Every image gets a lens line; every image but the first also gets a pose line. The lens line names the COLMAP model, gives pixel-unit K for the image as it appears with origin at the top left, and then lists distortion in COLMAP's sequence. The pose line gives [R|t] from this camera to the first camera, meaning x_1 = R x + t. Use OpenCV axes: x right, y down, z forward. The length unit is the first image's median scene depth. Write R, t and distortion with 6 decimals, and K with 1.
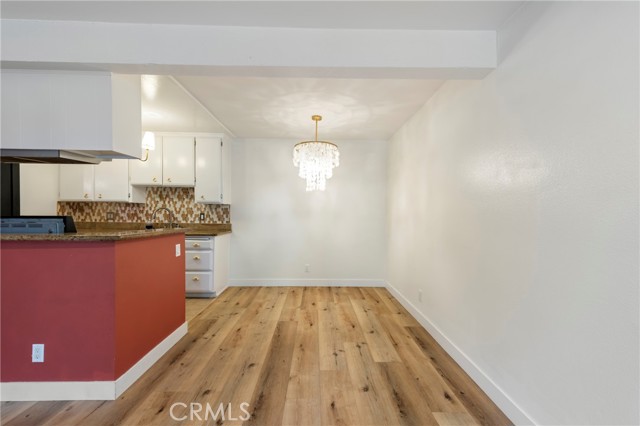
lens RADIAL K [[252.1, 0, 324.2], [0, 252.1, 216.2], [0, 0, 1]] dist [0.008962, -0.002097]
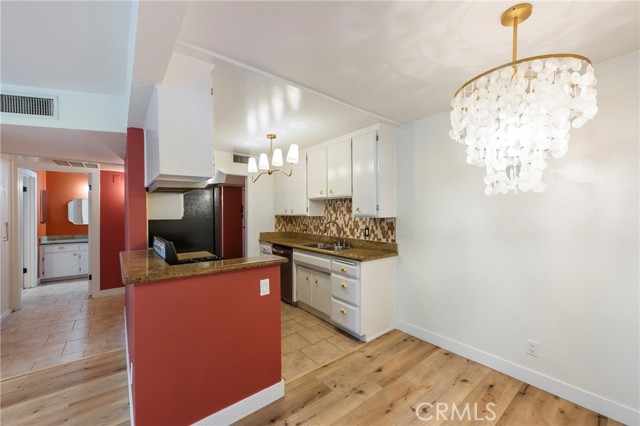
lens RADIAL K [[252.1, 0, 318.2], [0, 252.1, 214.5], [0, 0, 1]] dist [0.008962, -0.002097]
pose [[0.596359, -0.008273, -0.802675, 0.087974], [0.001208, 0.999955, -0.009408, -0.050940], [0.802717, 0.004641, 0.596343, 0.408522]]
